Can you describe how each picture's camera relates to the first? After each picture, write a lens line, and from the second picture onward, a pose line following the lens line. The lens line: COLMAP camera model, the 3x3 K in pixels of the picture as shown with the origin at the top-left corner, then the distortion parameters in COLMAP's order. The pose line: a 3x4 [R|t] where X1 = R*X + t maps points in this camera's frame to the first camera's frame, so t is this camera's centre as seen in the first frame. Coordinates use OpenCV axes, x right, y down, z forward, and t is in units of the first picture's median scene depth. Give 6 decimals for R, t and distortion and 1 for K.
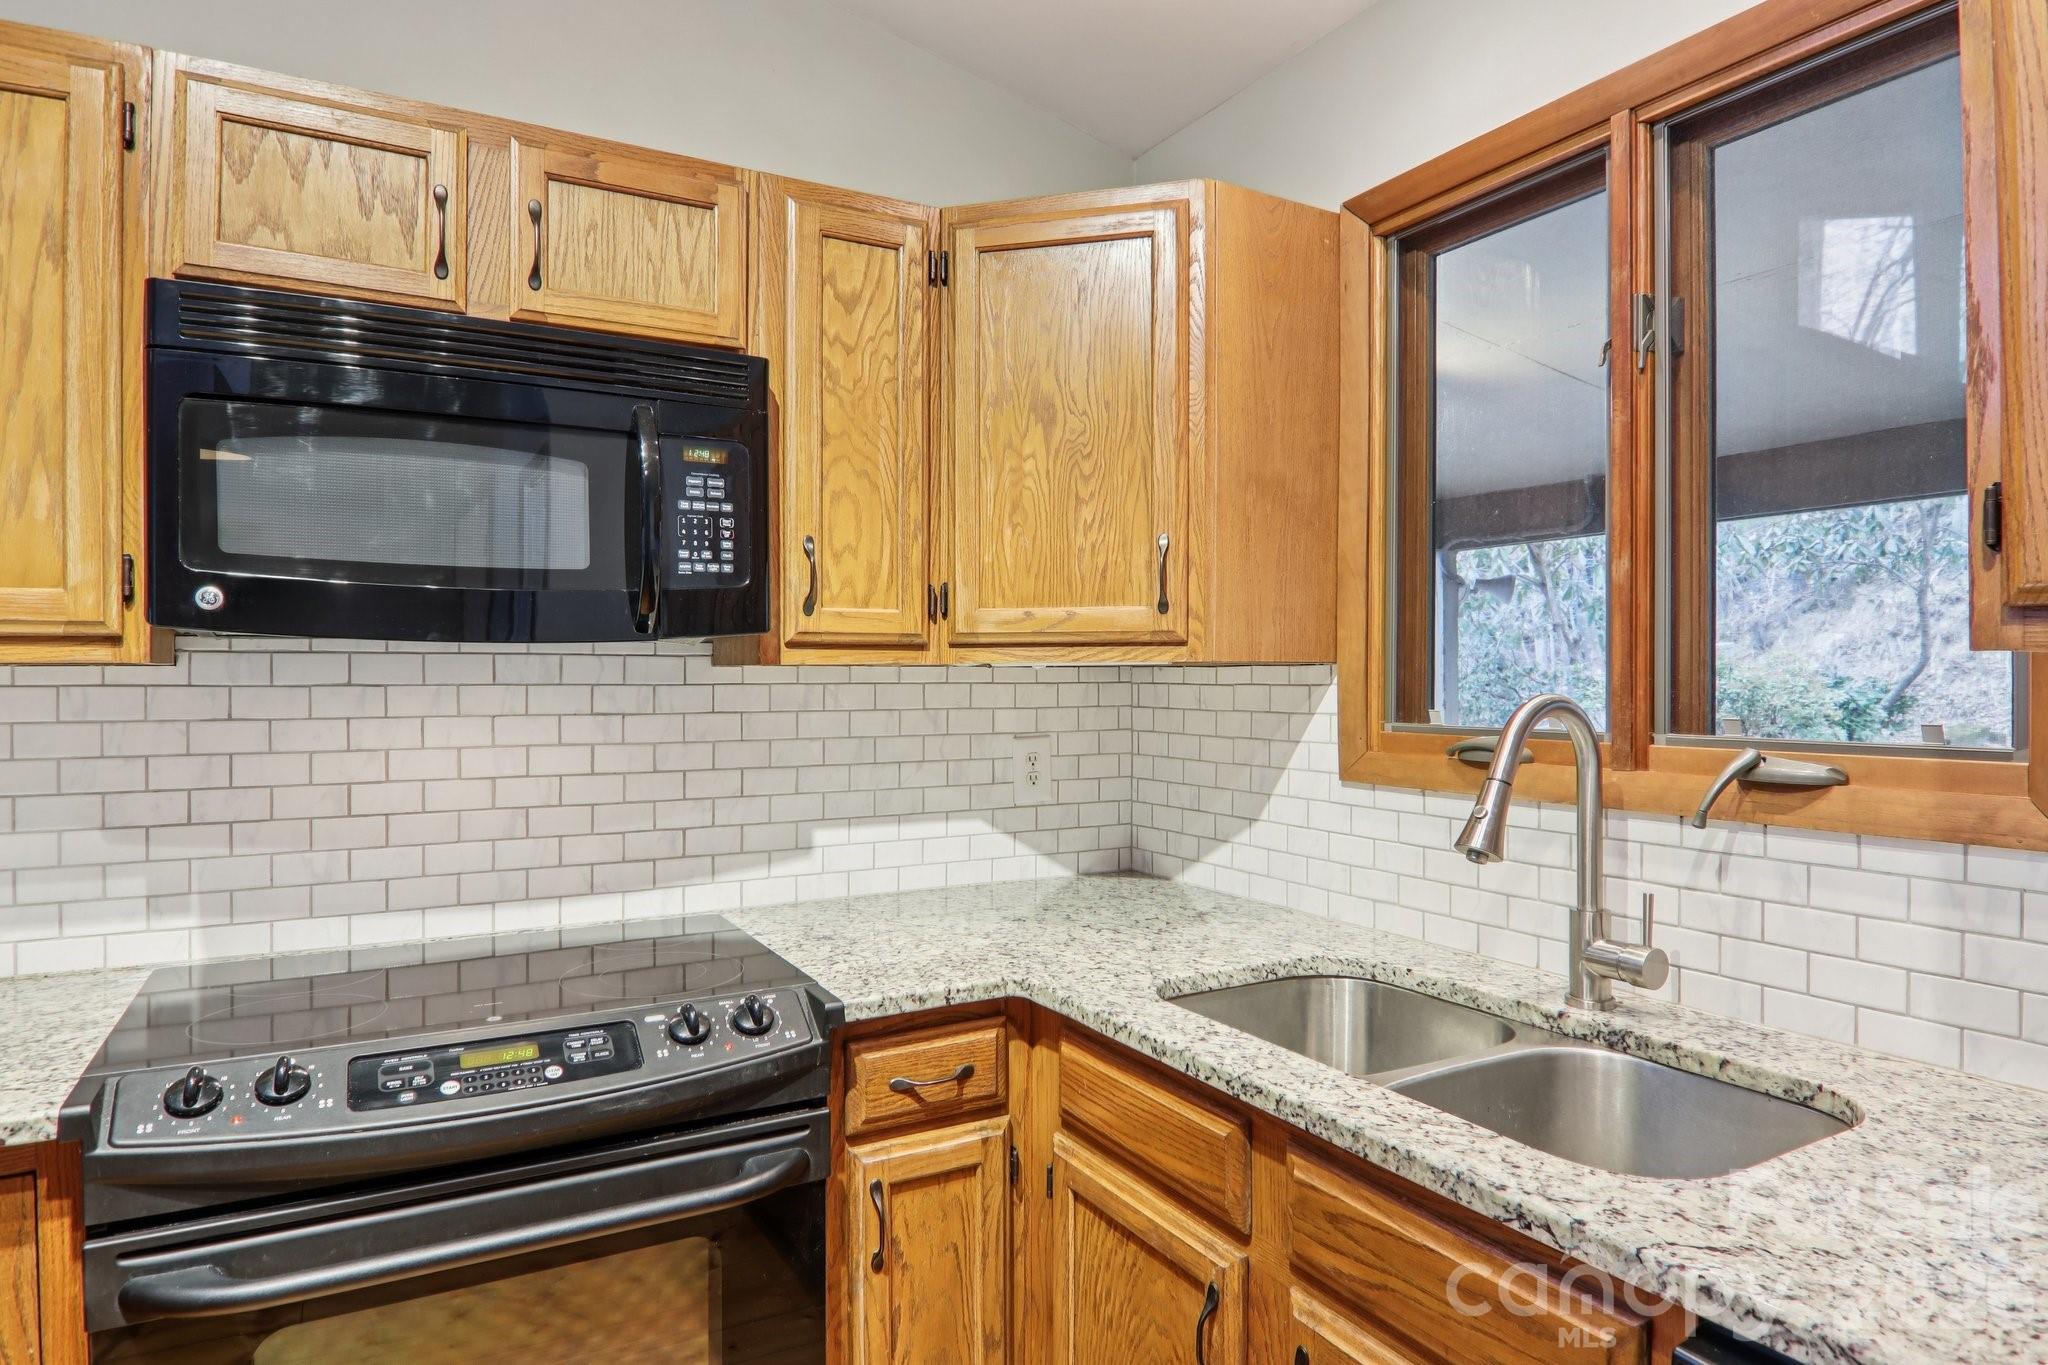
lens RADIAL K [[1147.0, 0, 1018.3], [0, 1147.0, 681.4], [0, 0, 1]] dist [0.000486, 0.000134]
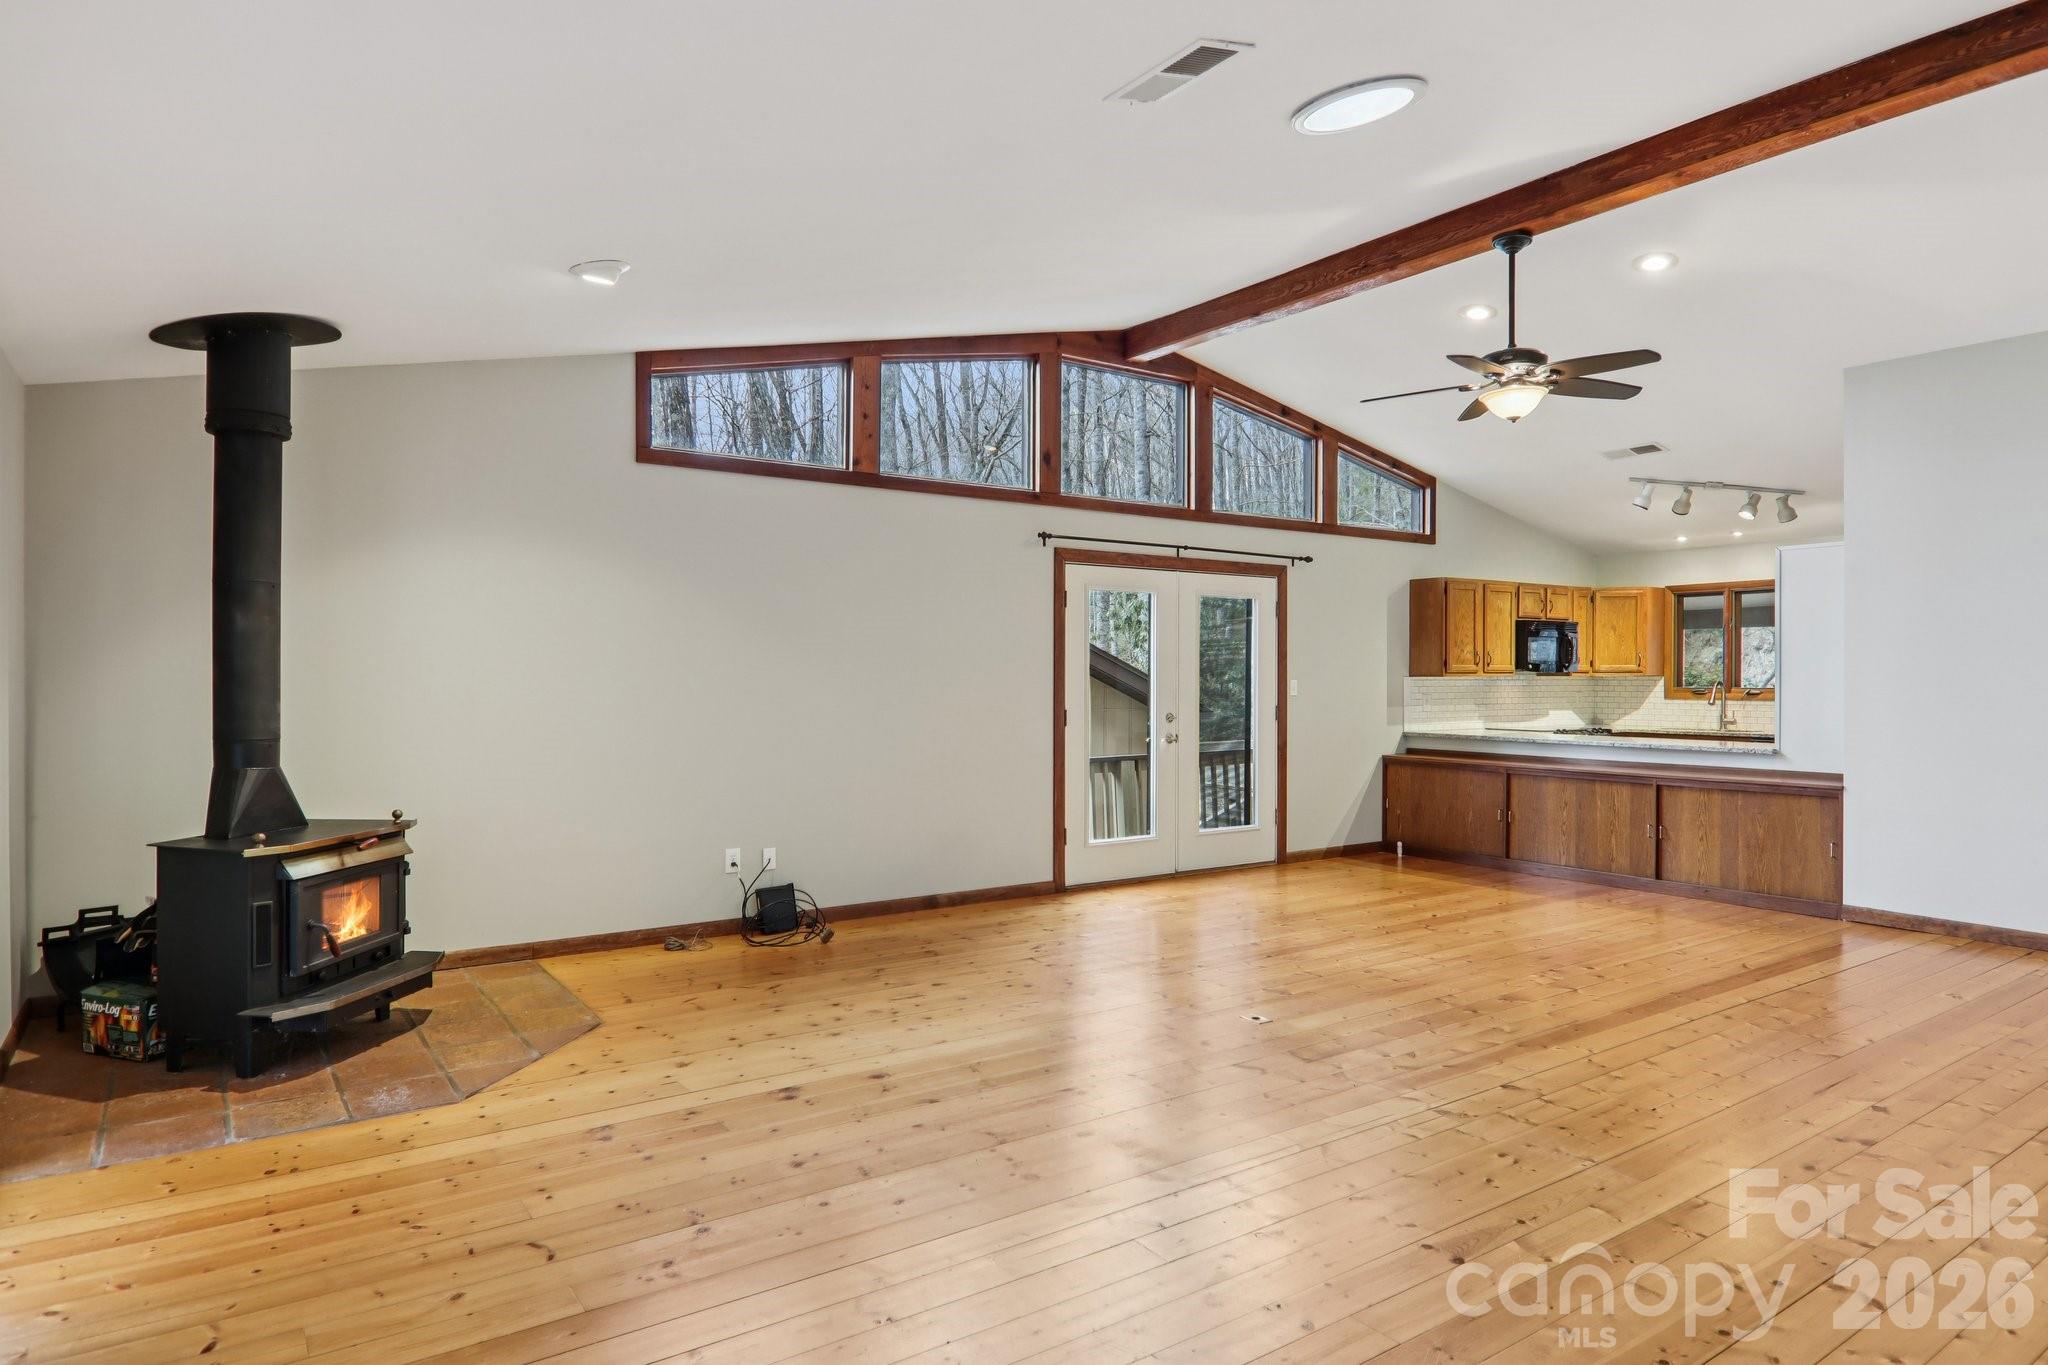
lens RADIAL K [[1135.8, 0, 973.7], [0, 1135.8, 683.5], [0, 0, 1]] dist [0.004701, -0.016842]
pose [[0.998644, 0.000536, 0.052057, -3.161431], [-0.000942, 0.999969, 0.007777, -0.017922], [-0.052051, -0.007816, 0.998614, -4.025662]]
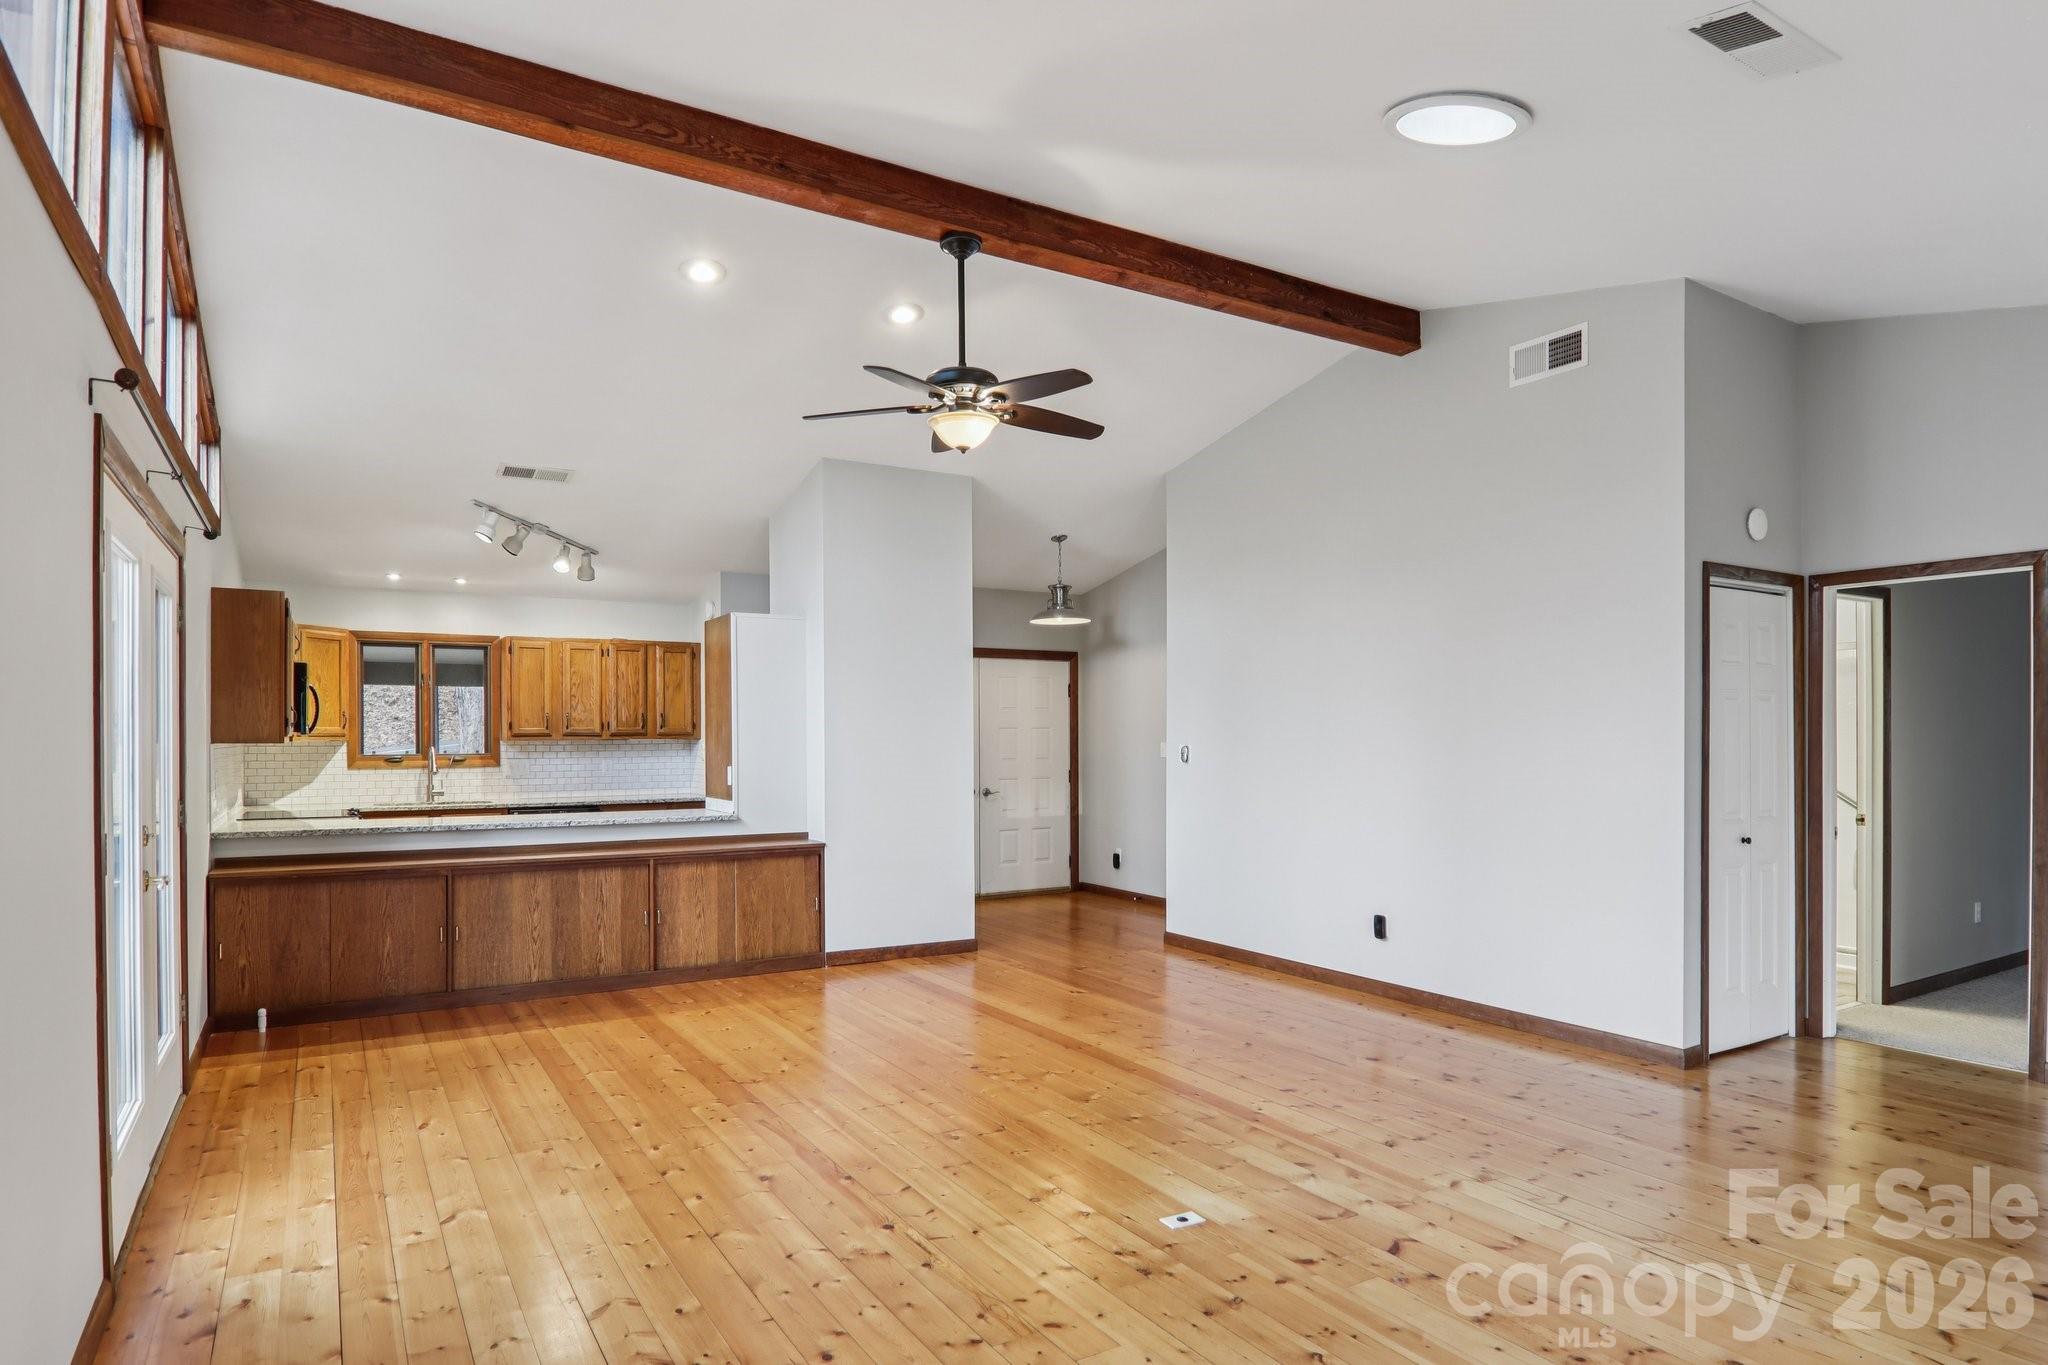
lens RADIAL K [[1195.8, 0, 1029.6], [0, 1195.8, 734.0], [0, 0, 1]] dist [0.001604, 0.000321]
pose [[-0.027203, 0.003308, 0.999624, -4.256167], [-0.000253, 0.999994, -0.003316, -0.026502], [-0.999630, -0.000343, -0.027202, -1.388608]]
